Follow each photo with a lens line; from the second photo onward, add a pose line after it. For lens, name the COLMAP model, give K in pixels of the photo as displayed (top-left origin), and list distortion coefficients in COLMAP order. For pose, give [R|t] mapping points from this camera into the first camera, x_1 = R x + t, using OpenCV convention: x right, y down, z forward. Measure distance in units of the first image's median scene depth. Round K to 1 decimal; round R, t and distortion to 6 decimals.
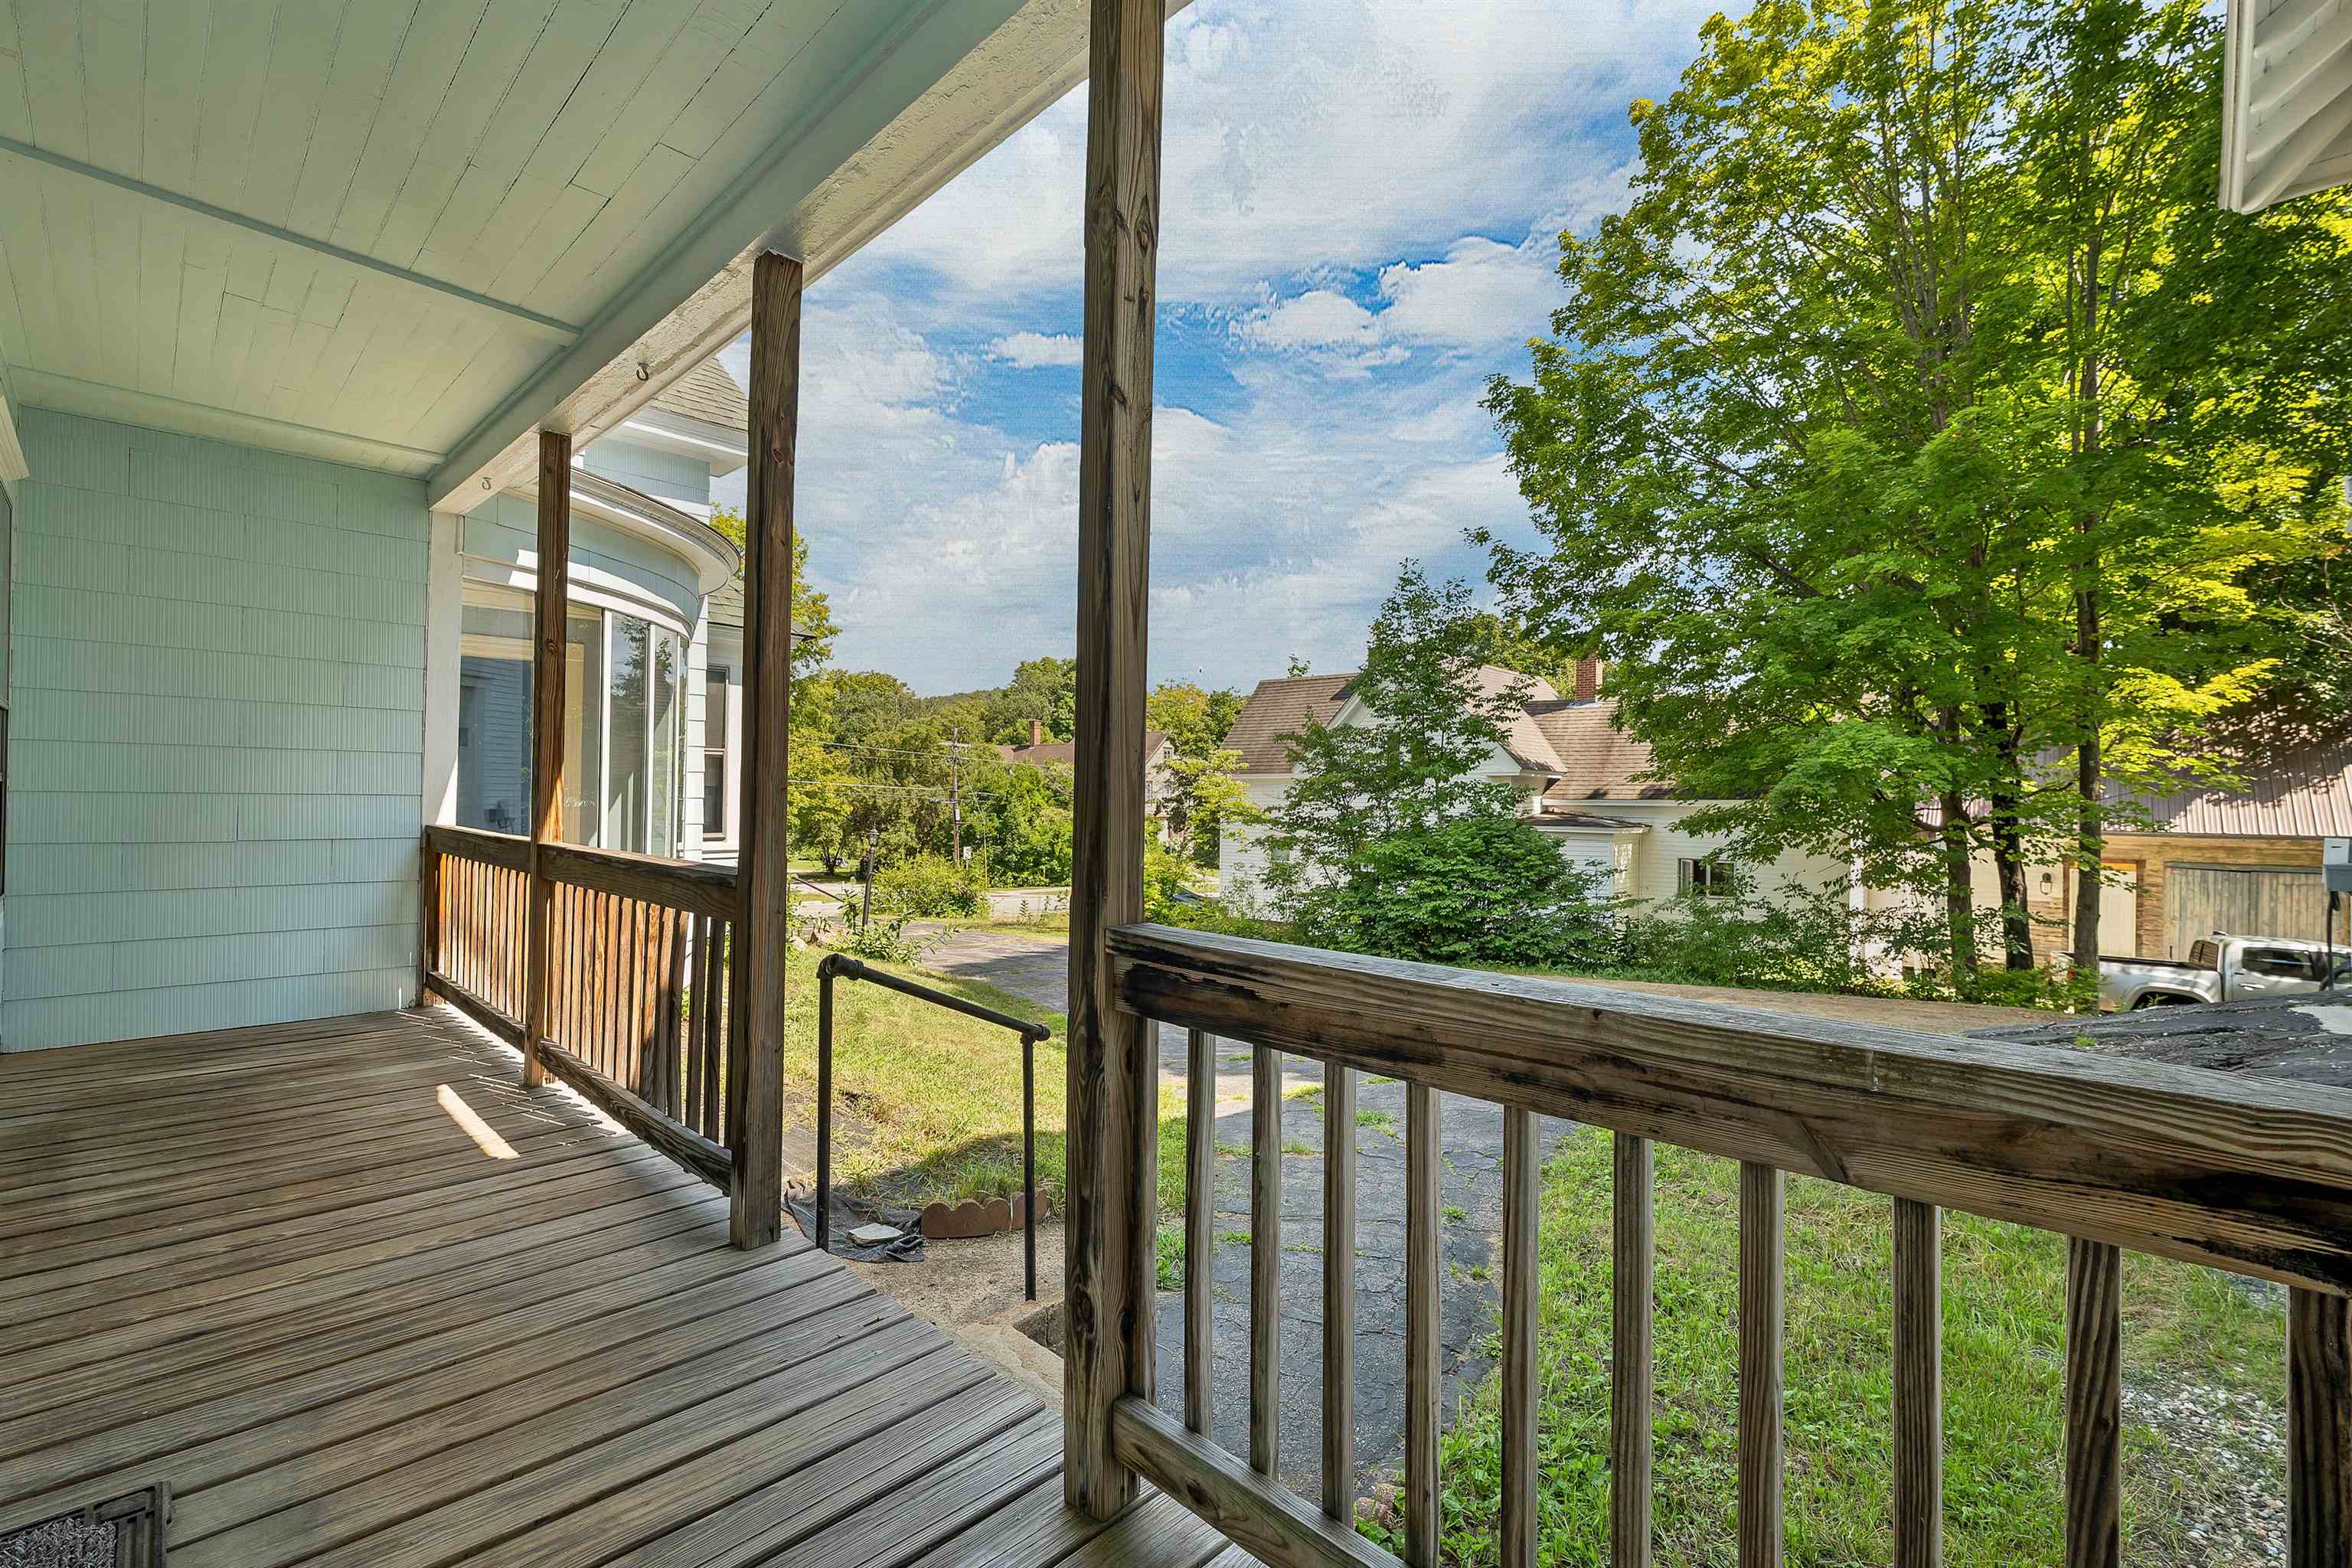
lens RADIAL K [[1018.1, 0, 1176.0], [0, 1018.1, 784.0], [0, 0, 1]] dist [0.000383, 0.000002]
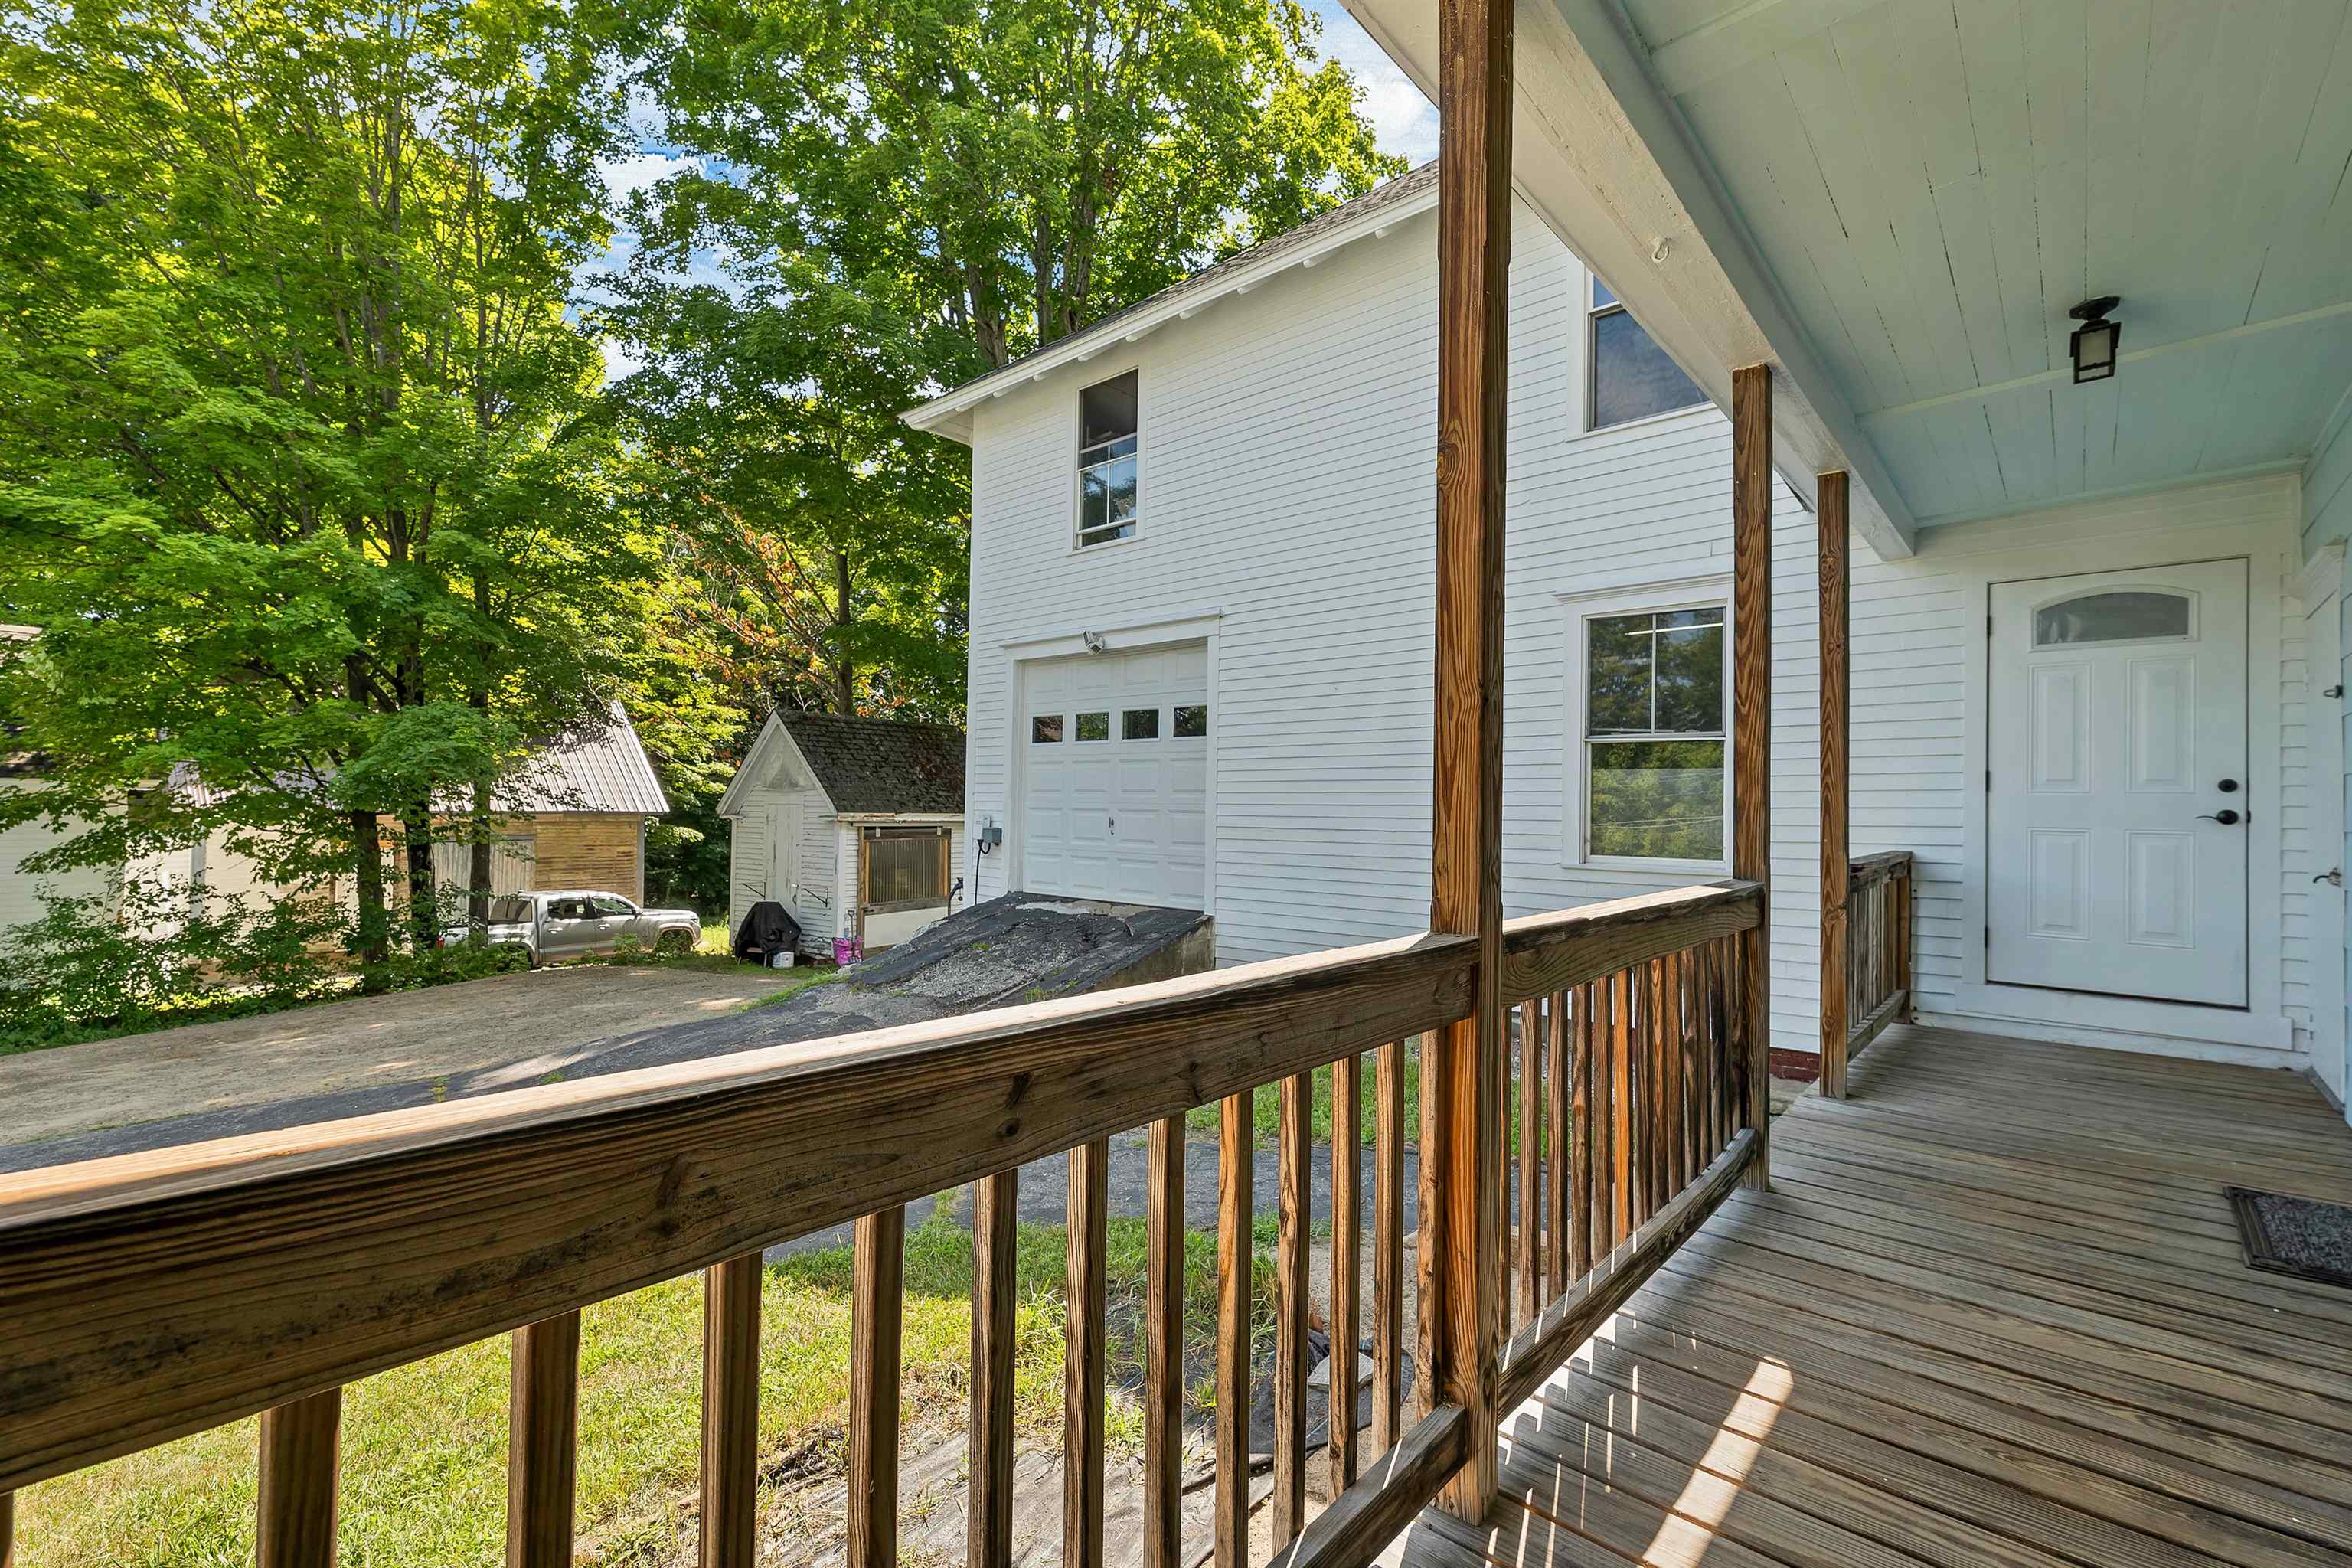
lens RADIAL K [[990.5, 0, 1175.3], [0, 990.5, 788.7], [0, 0, 1]] dist [0.003084, 0.000275]
pose [[-0.022608, -0.010264, 0.999692, -1.222150], [-0.012431, 0.999873, 0.009985, -0.018254], [-0.999667, -0.012202, -0.022733, 1.331143]]
